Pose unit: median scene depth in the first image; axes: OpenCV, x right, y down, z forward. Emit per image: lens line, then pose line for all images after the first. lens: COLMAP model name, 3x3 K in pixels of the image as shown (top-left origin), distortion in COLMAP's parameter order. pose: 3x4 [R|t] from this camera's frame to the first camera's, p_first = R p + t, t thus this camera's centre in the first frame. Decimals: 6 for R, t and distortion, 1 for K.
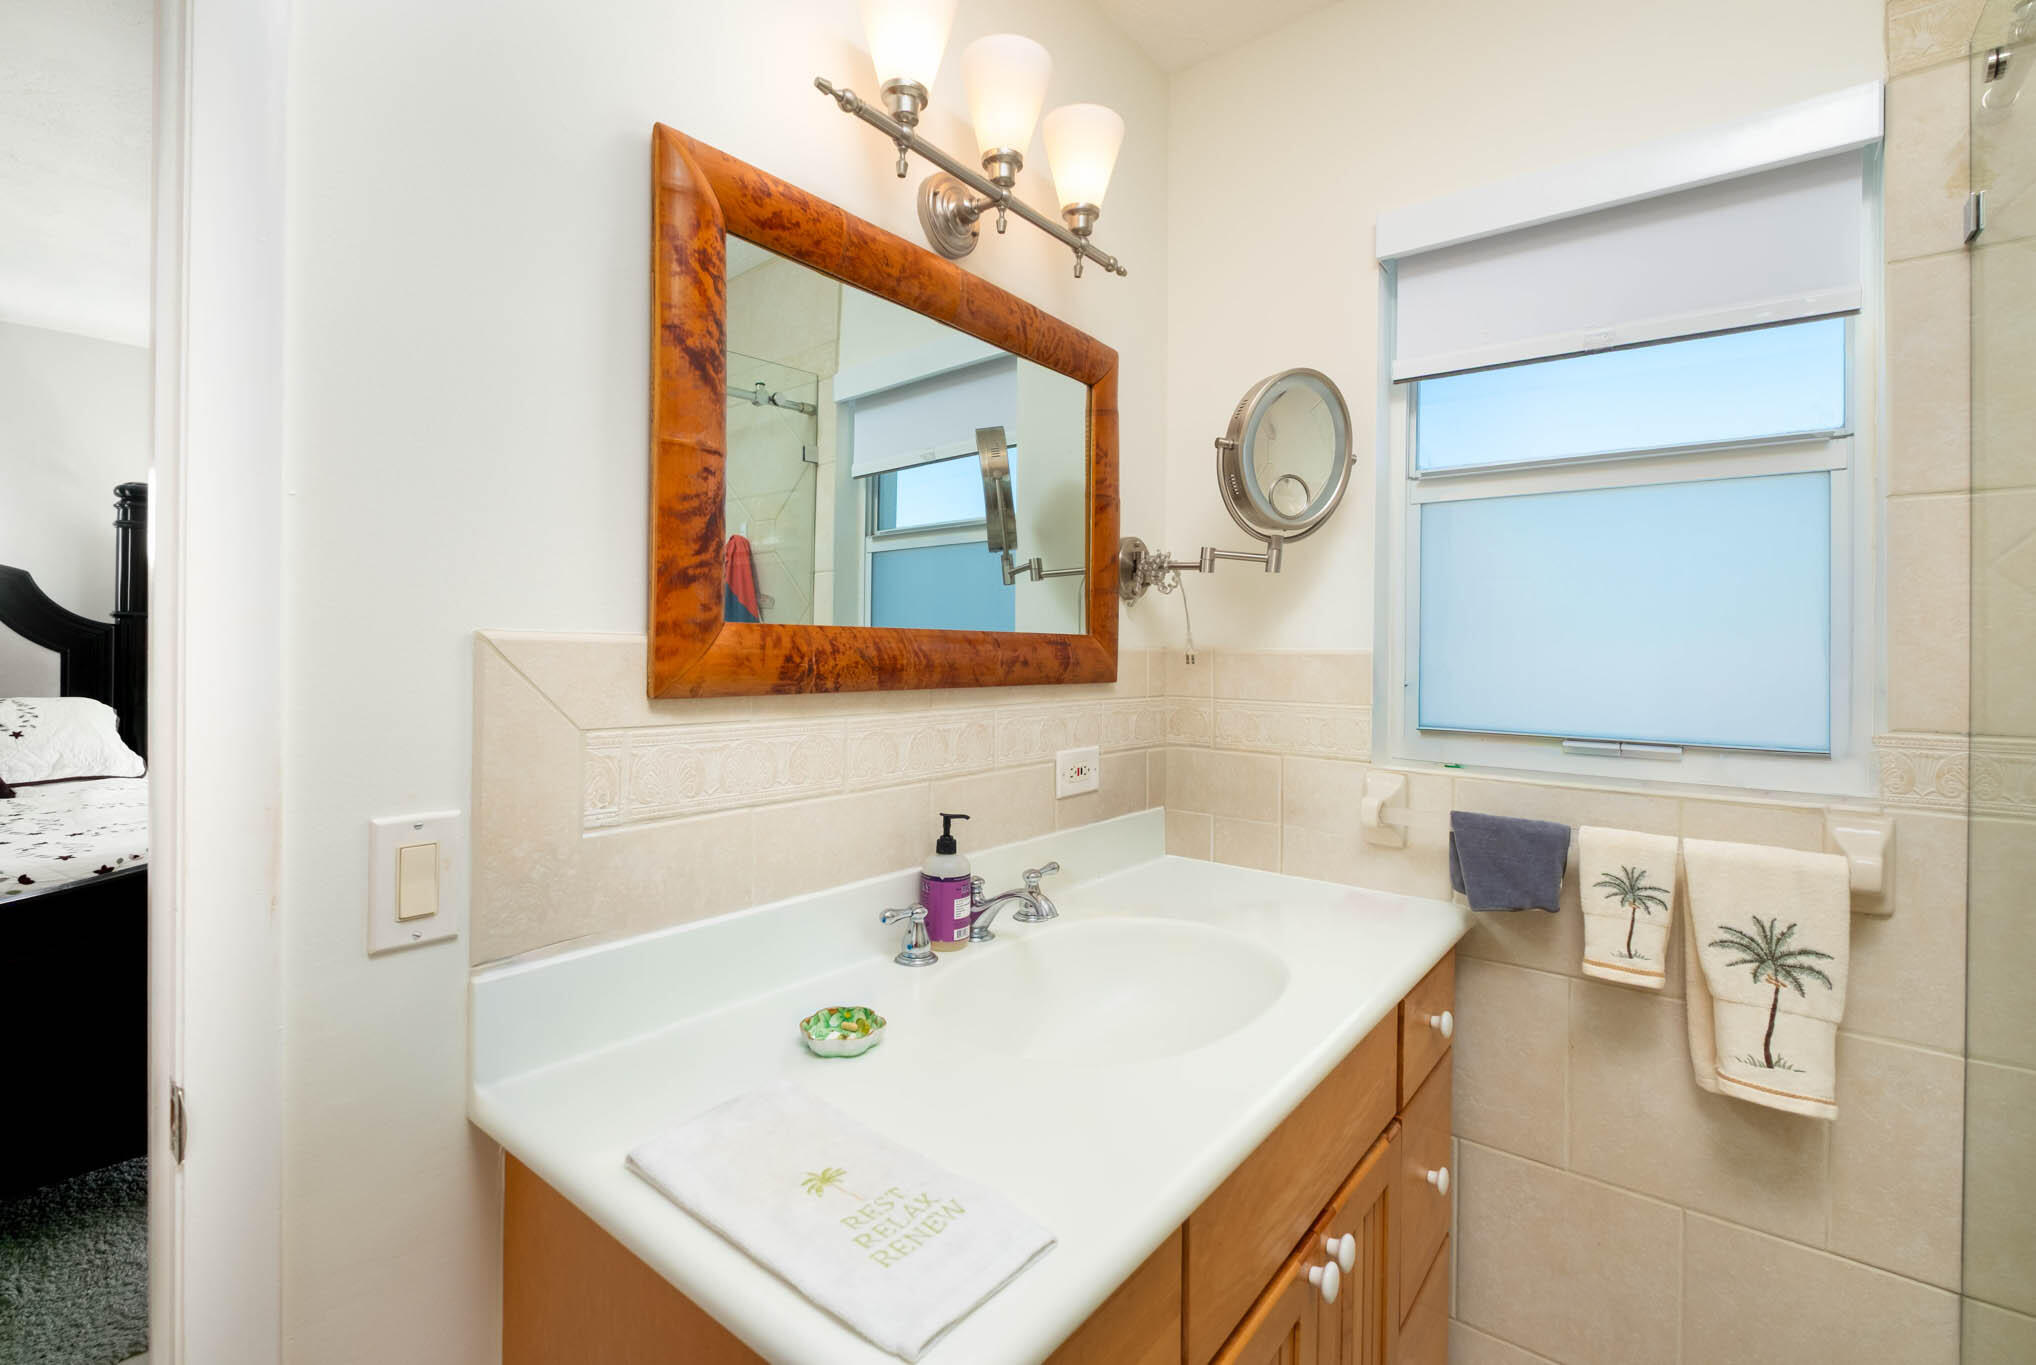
lens RADIAL K [[912.8, 0, 1017.2], [0, 912.8, 643.9], [0, 0, 1]] dist [0.000444, 0.000004]
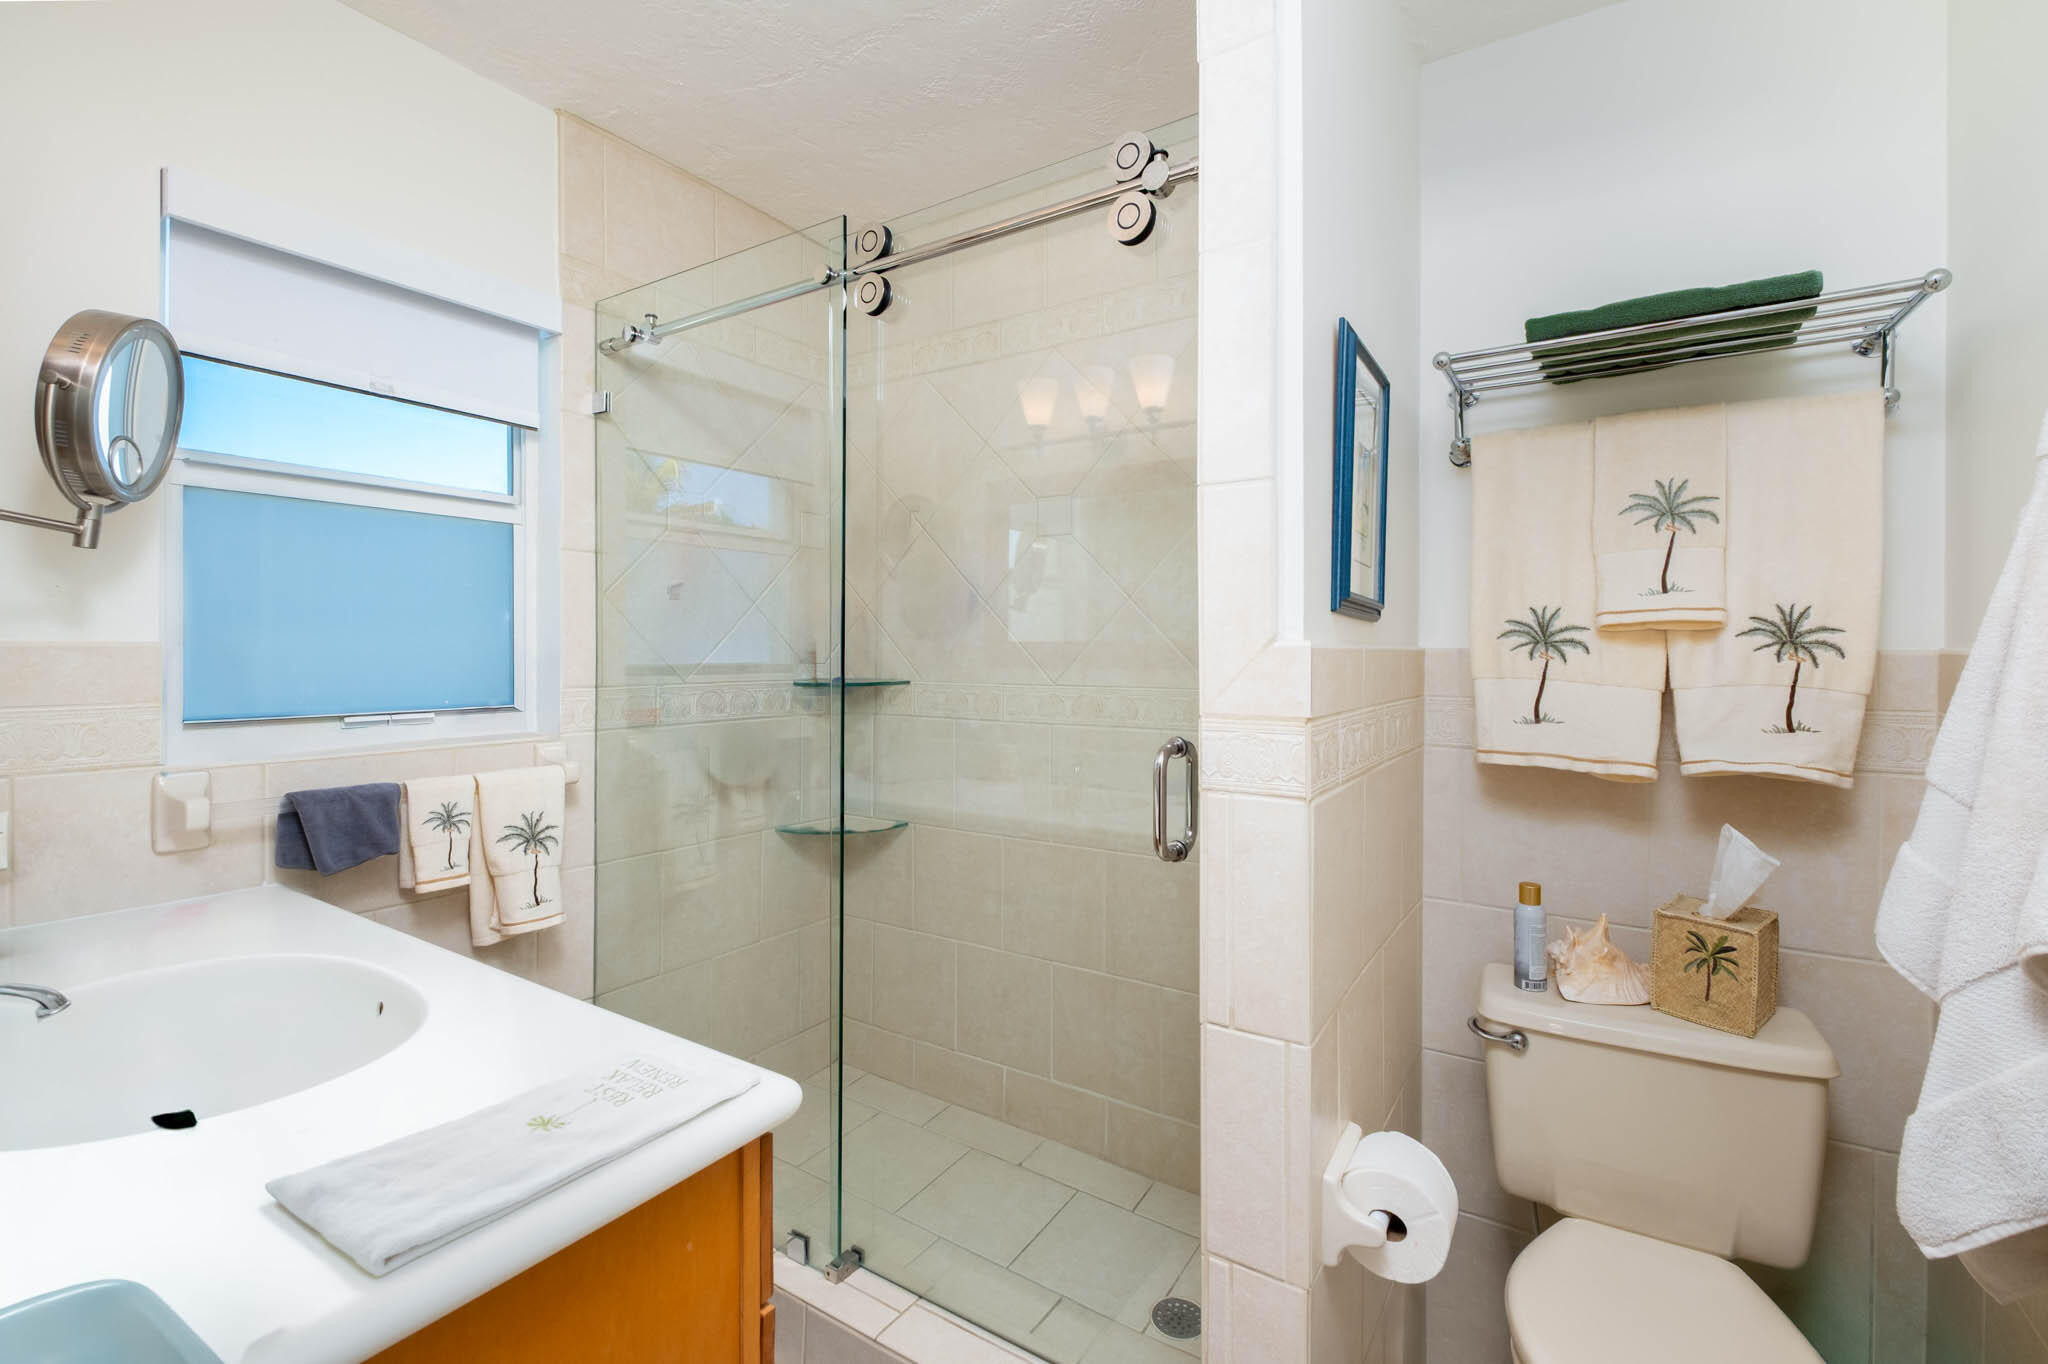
lens RADIAL K [[905.7, 0, 1025.4], [0, 905.7, 650.7], [0, 0, 1]] dist [-0.002363, -0.000458]
pose [[-0.094010, -0.015863, 0.995445, -0.740983], [-0.011238, 0.999826, 0.014871, -0.008216], [-0.995508, -0.009789, -0.094172, 0.285918]]
